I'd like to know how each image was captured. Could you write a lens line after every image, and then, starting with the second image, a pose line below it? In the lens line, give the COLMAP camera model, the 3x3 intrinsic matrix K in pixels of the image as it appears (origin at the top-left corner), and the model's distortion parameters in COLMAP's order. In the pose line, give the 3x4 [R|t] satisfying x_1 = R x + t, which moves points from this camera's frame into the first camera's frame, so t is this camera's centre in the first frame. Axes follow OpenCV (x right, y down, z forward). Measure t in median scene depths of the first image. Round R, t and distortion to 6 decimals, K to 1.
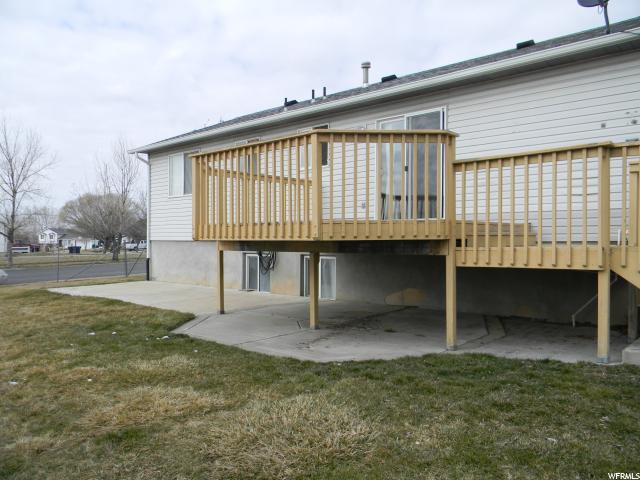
lens RADIAL K [[529.6, 0, 320.0], [0, 529.6, 240.0], [0, 0, 1]] dist [0.001011, -0.000494]
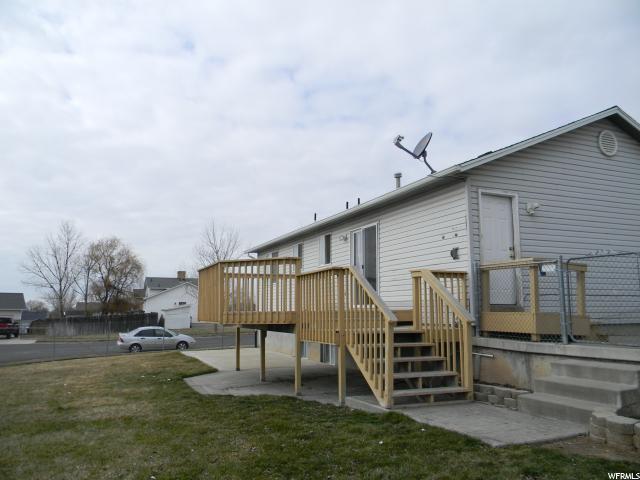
lens RADIAL K [[529.6, 0, 320.0], [0, 529.6, 240.0], [0, 0, 1]] dist [0.001011, -0.000494]
pose [[0.907663, -0.061580, -0.415157, 0.583443], [0.008845, 0.991764, -0.127771, -0.028237], [0.419606, 0.112301, 0.900733, -0.252580]]
